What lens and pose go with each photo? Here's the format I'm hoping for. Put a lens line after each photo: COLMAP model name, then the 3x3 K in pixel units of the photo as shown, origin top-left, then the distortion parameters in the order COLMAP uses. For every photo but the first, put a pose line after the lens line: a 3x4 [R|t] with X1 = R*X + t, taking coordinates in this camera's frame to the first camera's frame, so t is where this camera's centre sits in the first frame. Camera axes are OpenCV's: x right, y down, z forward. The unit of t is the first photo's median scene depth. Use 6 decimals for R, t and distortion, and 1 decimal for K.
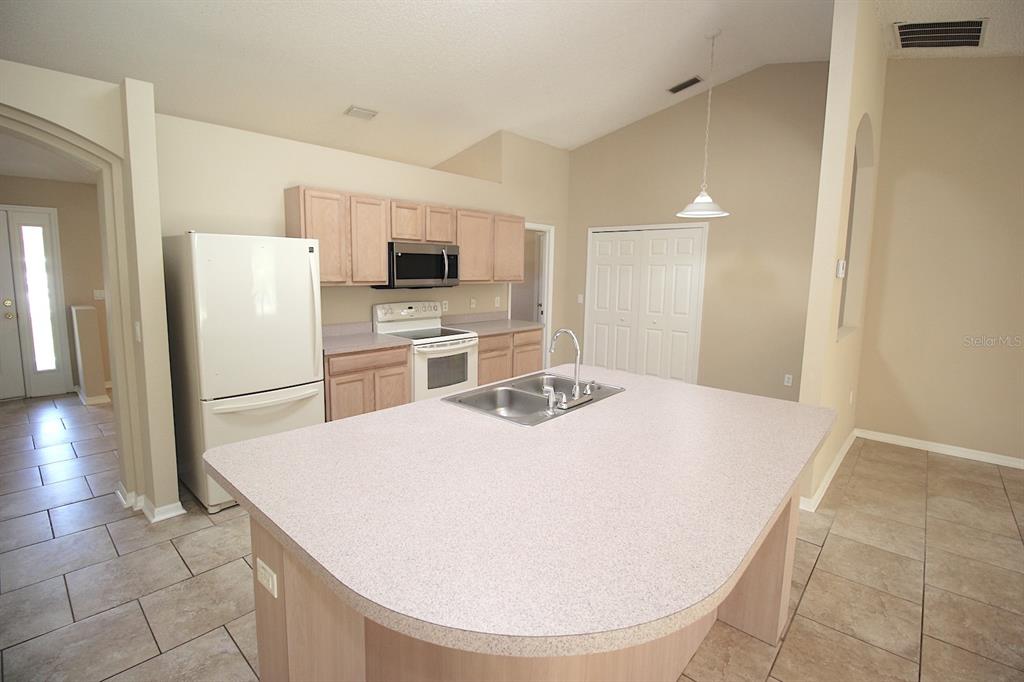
lens RADIAL K [[472.8, 0, 513.5], [0, 472.8, 328.7], [0, 0, 1]] dist [0.000680, -0.012281]
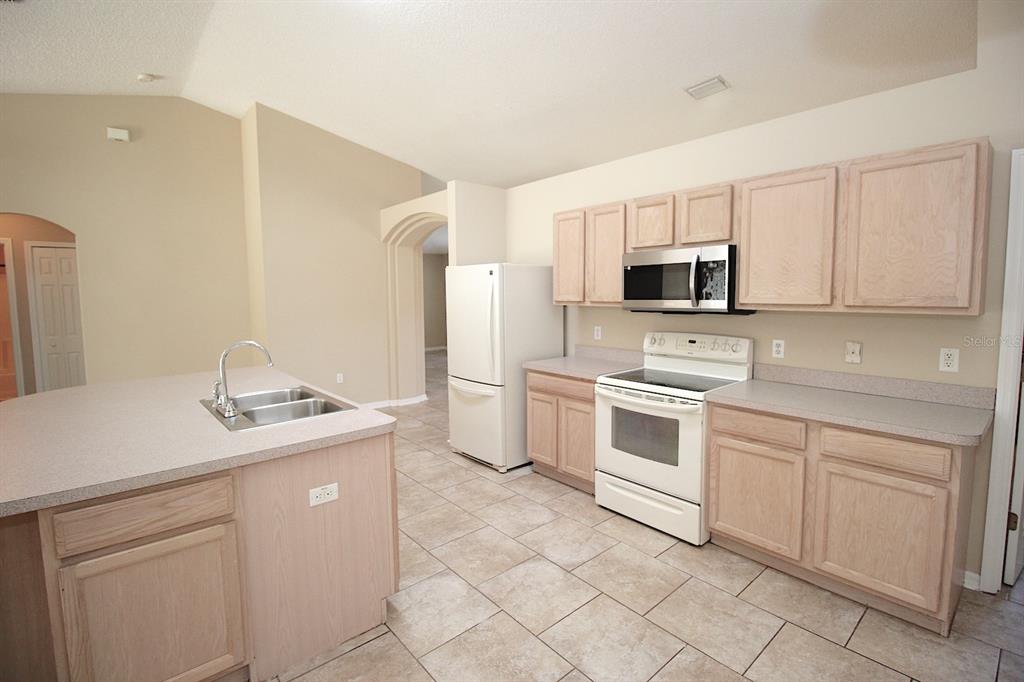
lens RADIAL K [[472.8, 0, 513.5], [0, 472.8, 328.7], [0, 0, 1]] dist [0.000680, -0.012281]
pose [[-0.121452, 0.064040, -0.990529, 0.545215], [-0.118915, 0.989791, 0.078573, -0.093183], [0.985449, 0.127331, -0.112596, 0.877780]]
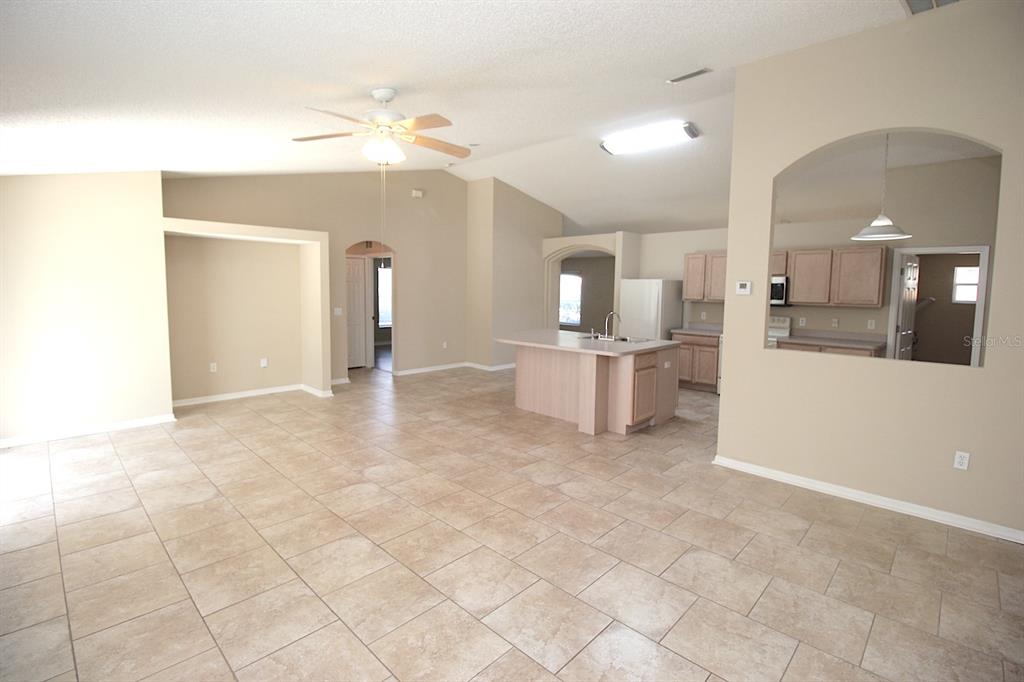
lens RADIAL K [[472.8, 0, 513.5], [0, 472.8, 328.7], [0, 0, 1]] dist [0.000680, -0.012281]
pose [[-0.036426, 0.070071, -0.996877, 1.416985], [-0.140755, 0.987235, 0.074536, -0.015798], [0.989374, 0.143031, -0.026098, 0.280608]]
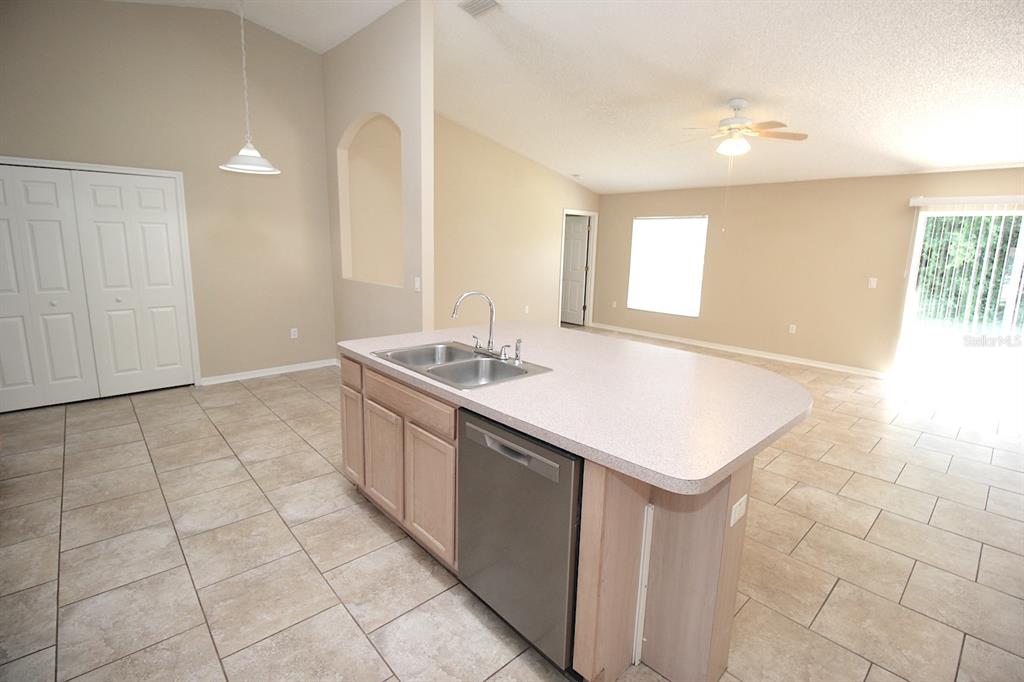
lens RADIAL K [[472.8, 0, 513.5], [0, 472.8, 328.7], [0, 0, 1]] dist [0.000680, -0.012281]
pose [[0.095465, -0.192685, 0.976606, -0.493889], [0.102070, 0.977810, 0.182945, -0.056040], [-0.990186, 0.082217, 0.113013, 0.416105]]
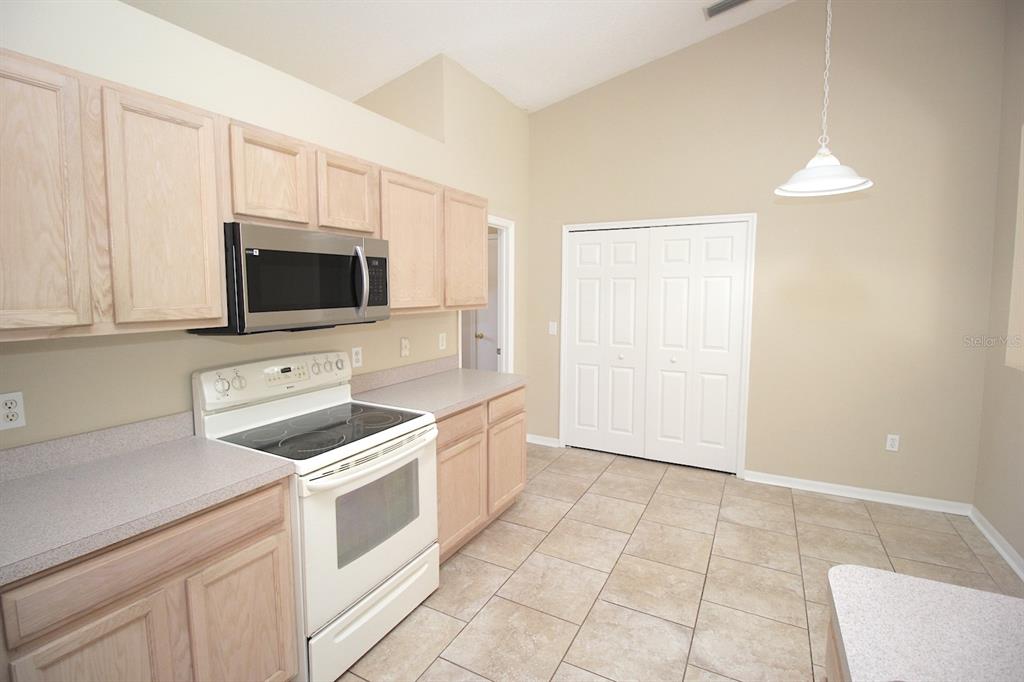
lens RADIAL K [[472.8, 0, 513.5], [0, 472.8, 328.7], [0, 0, 1]] dist [0.000680, -0.012281]
pose [[0.969614, -0.035707, 0.242021, -0.119356], [0.045123, 0.998420, -0.033474, -0.063894], [-0.240443, 0.043378, 0.969693, 0.524825]]
